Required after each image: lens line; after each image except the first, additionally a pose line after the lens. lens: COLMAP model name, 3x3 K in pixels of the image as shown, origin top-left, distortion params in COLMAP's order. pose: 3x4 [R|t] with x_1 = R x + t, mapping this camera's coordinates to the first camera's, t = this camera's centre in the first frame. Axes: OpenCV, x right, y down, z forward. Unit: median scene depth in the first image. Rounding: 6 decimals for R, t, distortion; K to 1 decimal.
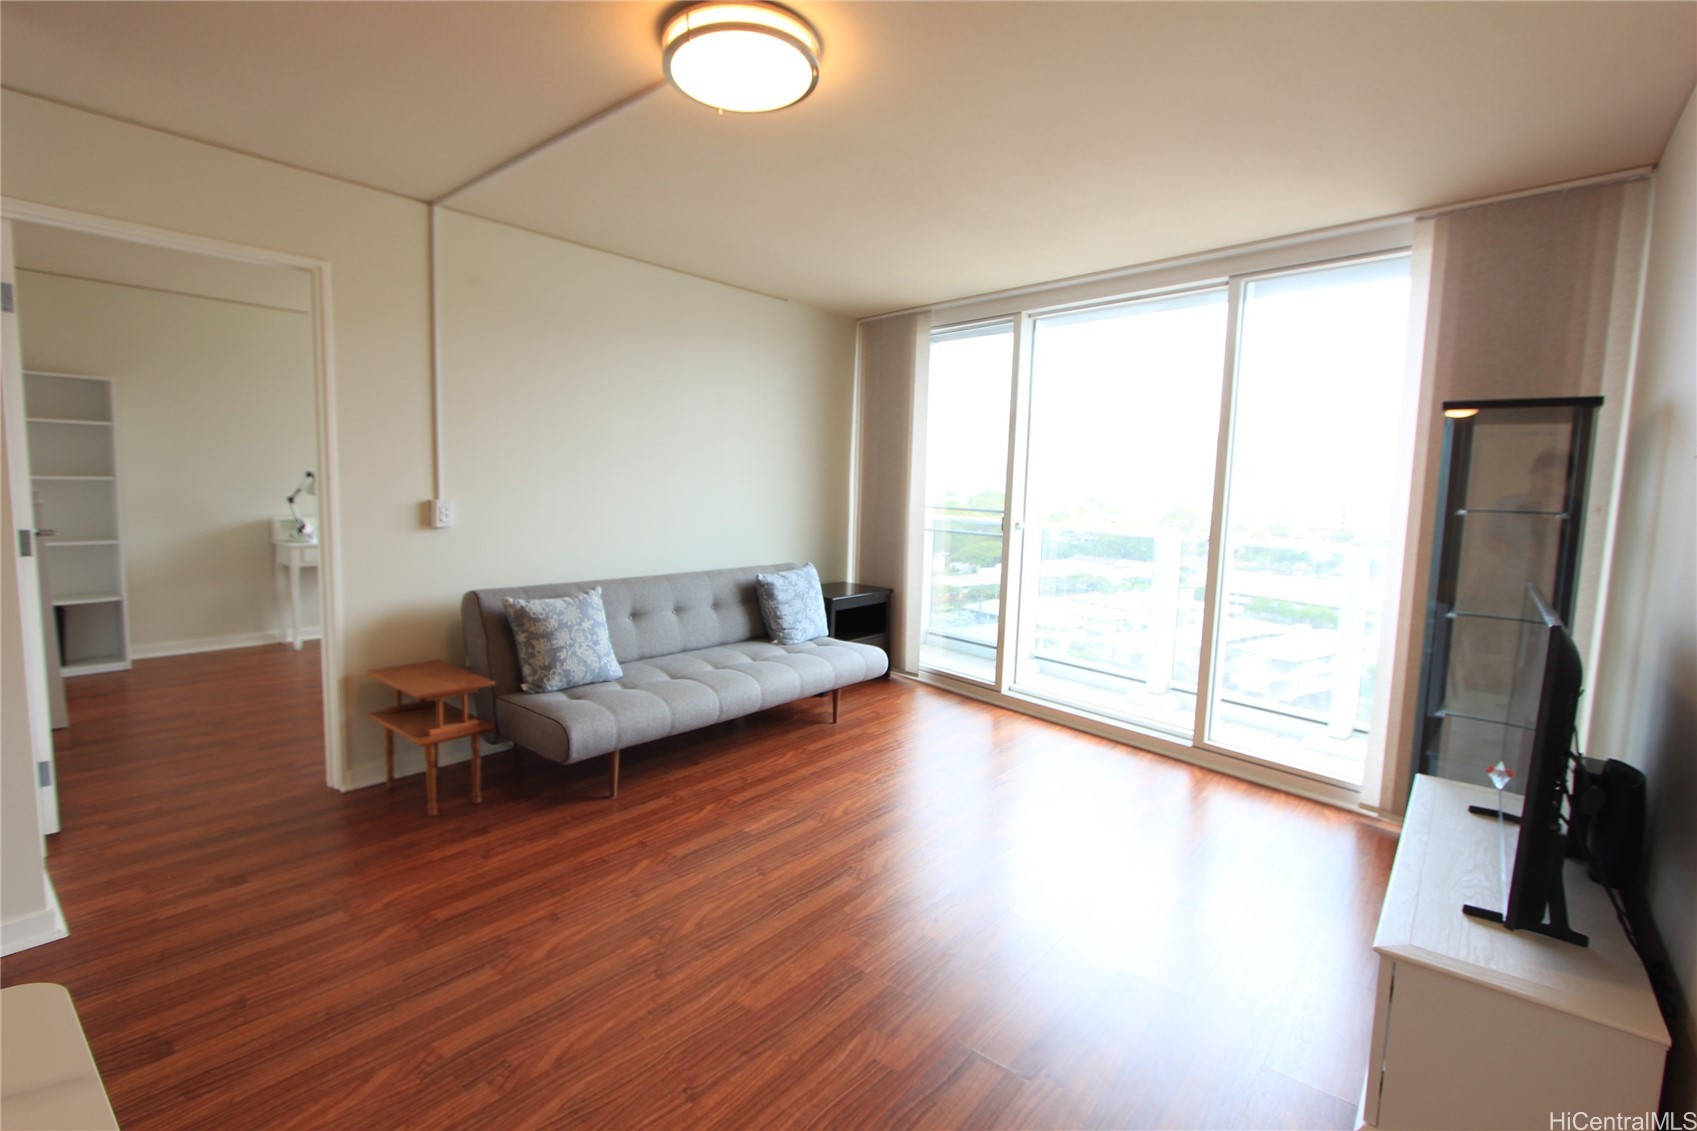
lens RADIAL K [[787.5, 0, 856.8], [0, 787.5, 562.1], [0, 0, 1]] dist [-0.016256, 0.000408]
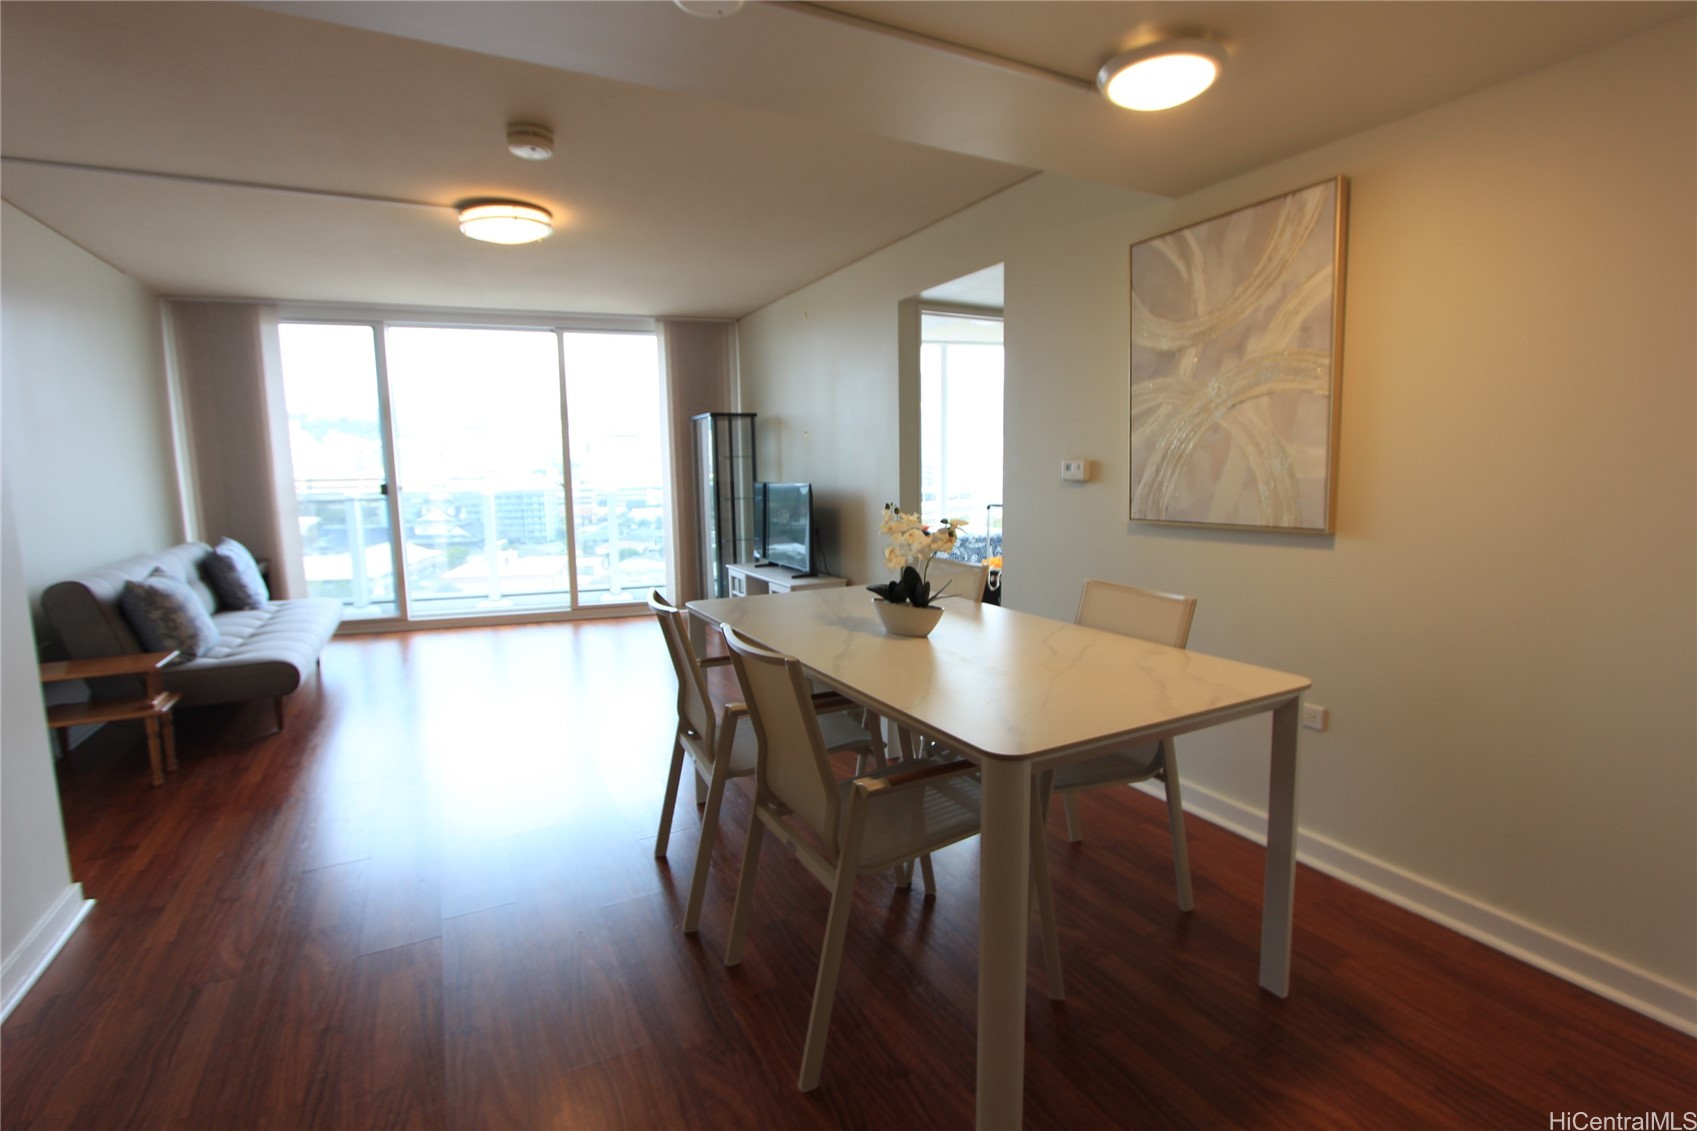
lens RADIAL K [[787.5, 0, 856.8], [0, 787.5, 562.1], [0, 0, 1]] dist [-0.016256, 0.000408]
pose [[0.383442, -0.151096, 0.911121, -0.935700], [0.117845, 0.986467, 0.113996, 0.018307], [-0.916016, 0.063660, 0.396059, -0.244546]]
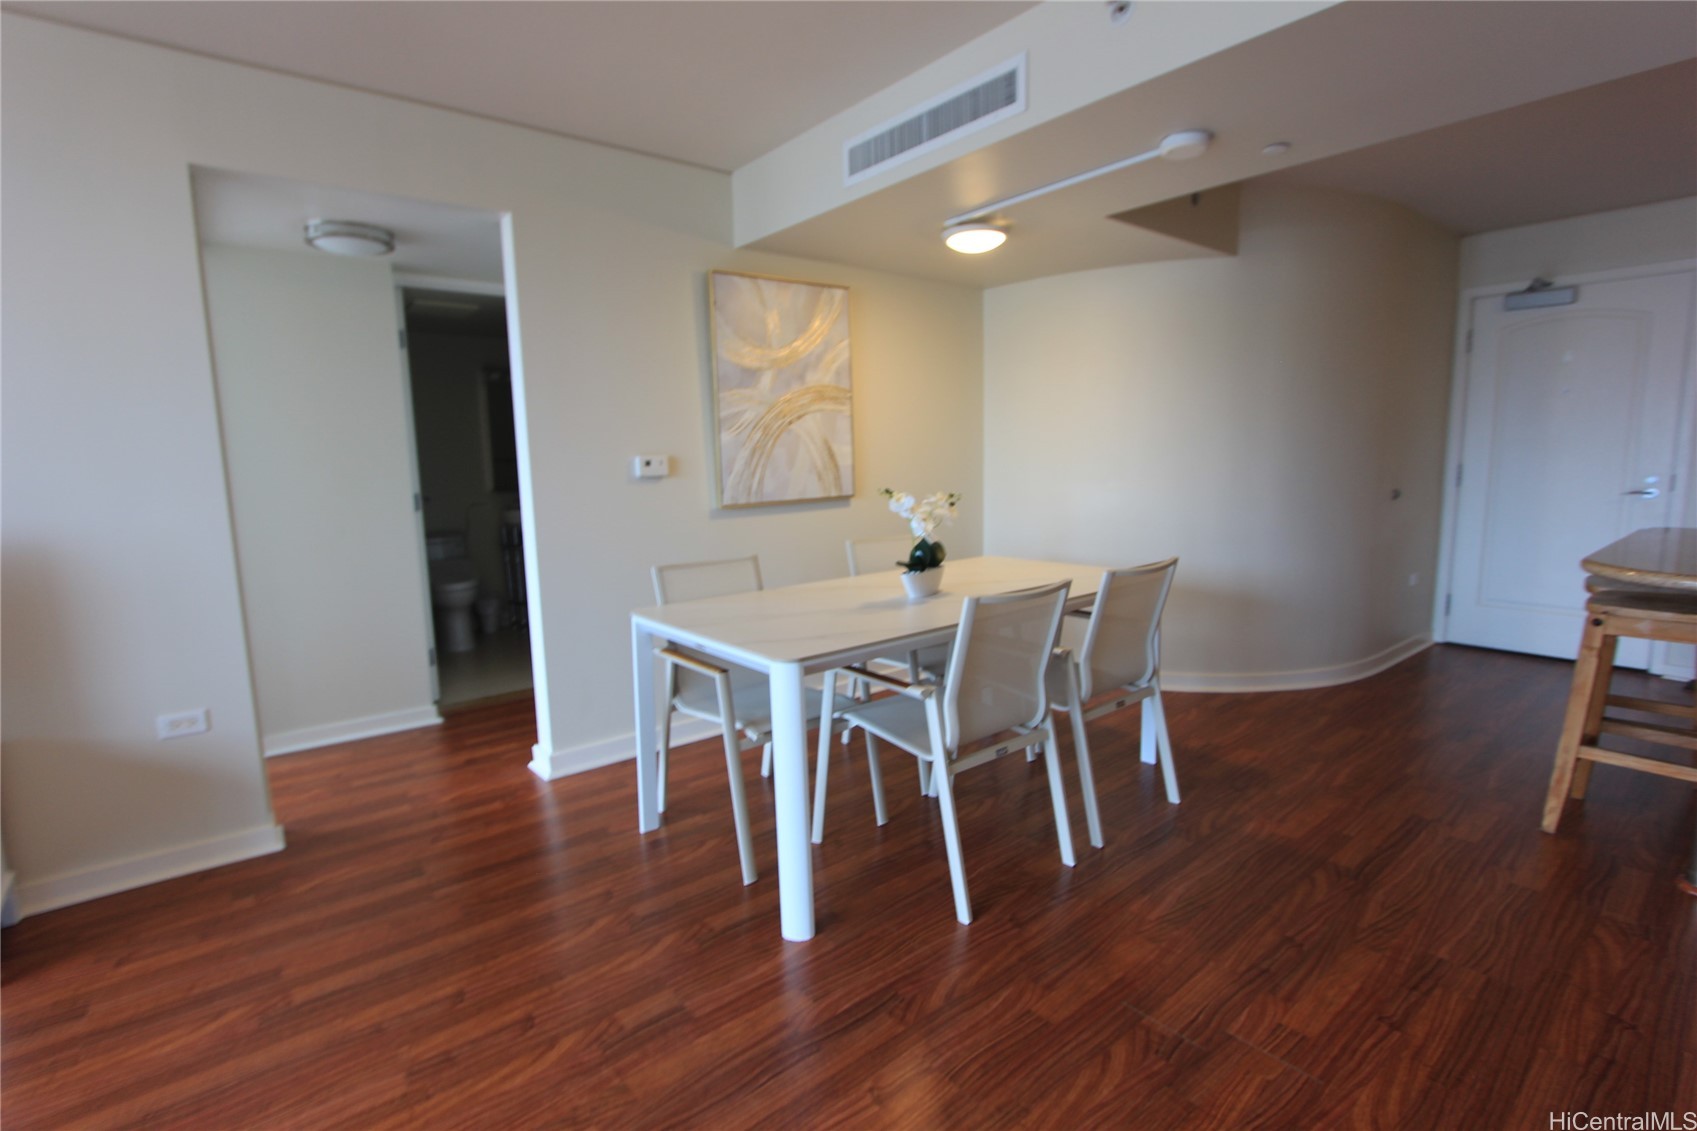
lens RADIAL K [[787.5, 0, 856.8], [0, 787.5, 562.1], [0, 0, 1]] dist [-0.016256, 0.000408]
pose [[-0.978529, -0.040176, 0.202155, -0.419741], [0.010532, 0.969789, 0.243716, -0.066721], [-0.205840, 0.240613, -0.948544, 0.734552]]
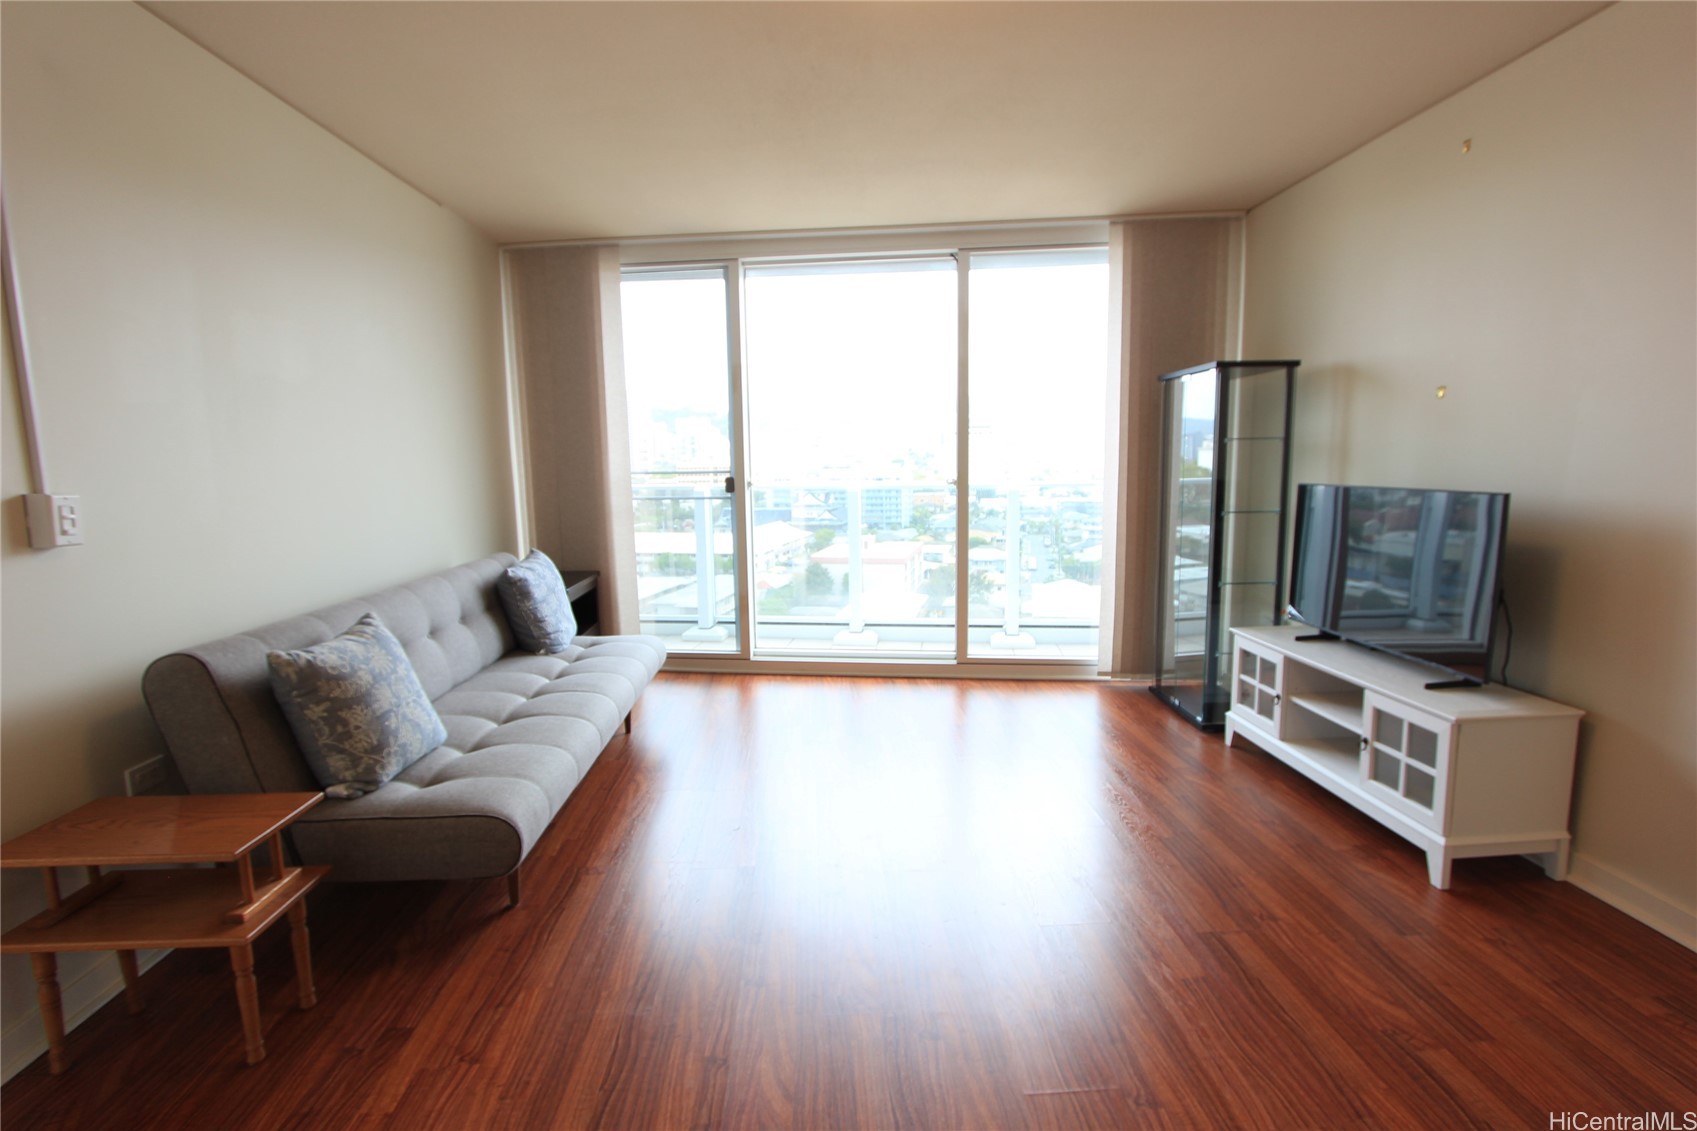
lens RADIAL K [[787.5, 0, 856.8], [0, 787.5, 562.1], [0, 0, 1]] dist [-0.016256, 0.000408]
pose [[0.735483, -0.129840, 0.664986, -0.473330], [0.105121, 0.991449, 0.077318, -0.017896], [-0.669339, 0.013038, 0.742843, 0.268333]]
